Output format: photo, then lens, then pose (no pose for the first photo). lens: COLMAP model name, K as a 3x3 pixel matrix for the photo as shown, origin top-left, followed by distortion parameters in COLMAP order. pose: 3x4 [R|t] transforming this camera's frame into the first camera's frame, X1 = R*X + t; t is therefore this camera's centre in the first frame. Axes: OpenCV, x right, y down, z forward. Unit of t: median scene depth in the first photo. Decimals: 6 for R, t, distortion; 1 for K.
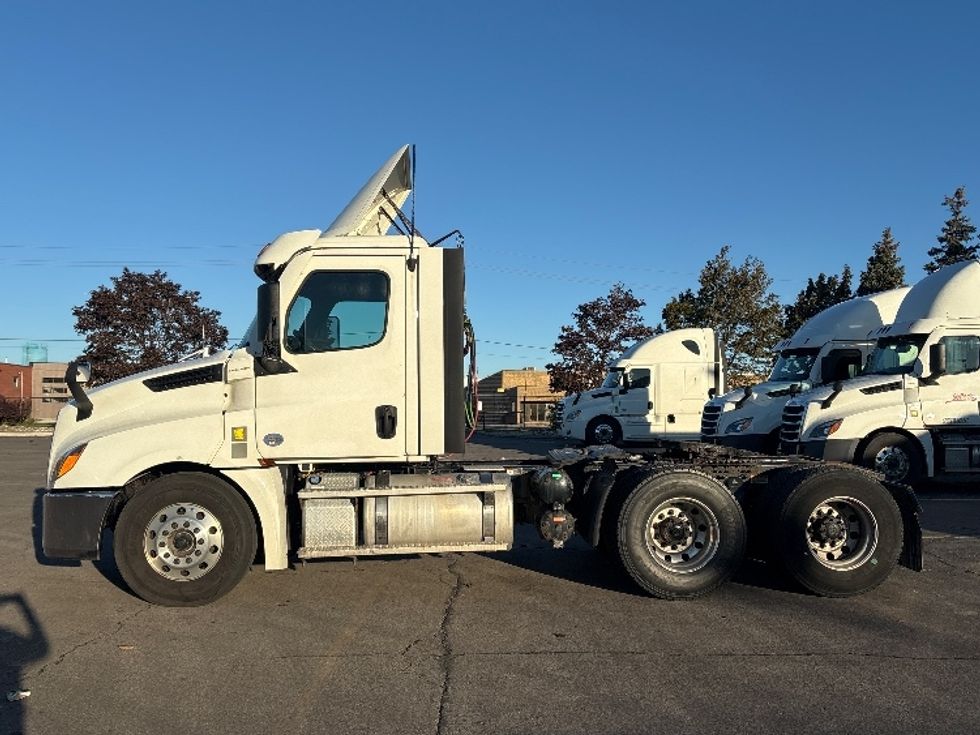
lens RADIAL K [[882.7, 0, 487.0], [0, 882.7, 382.0], [0, 0, 1]] dist [0.048164, -0.009614]
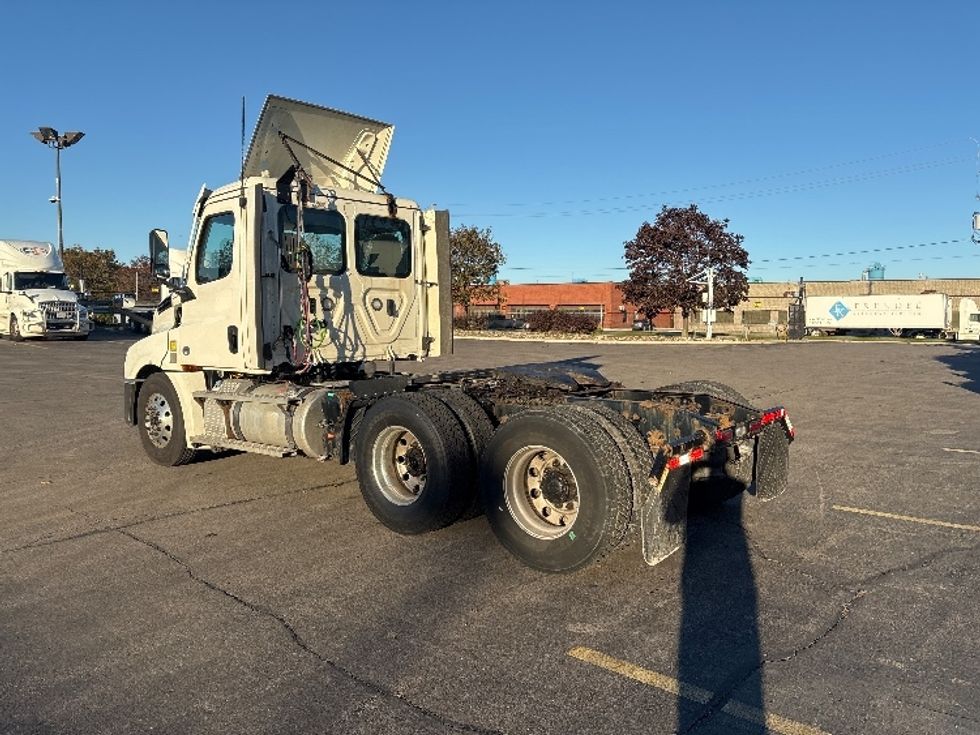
lens RADIAL K [[740.6, 0, 490.0], [0, 740.6, 367.5], [0, 0, 1]] dist [0.110645, -0.137042]
pose [[0.704739, 0.049476, -0.707739, 0.856544], [0.016817, 0.996120, 0.086382, 0.000523], [0.709267, -0.072778, 0.701173, 0.526657]]
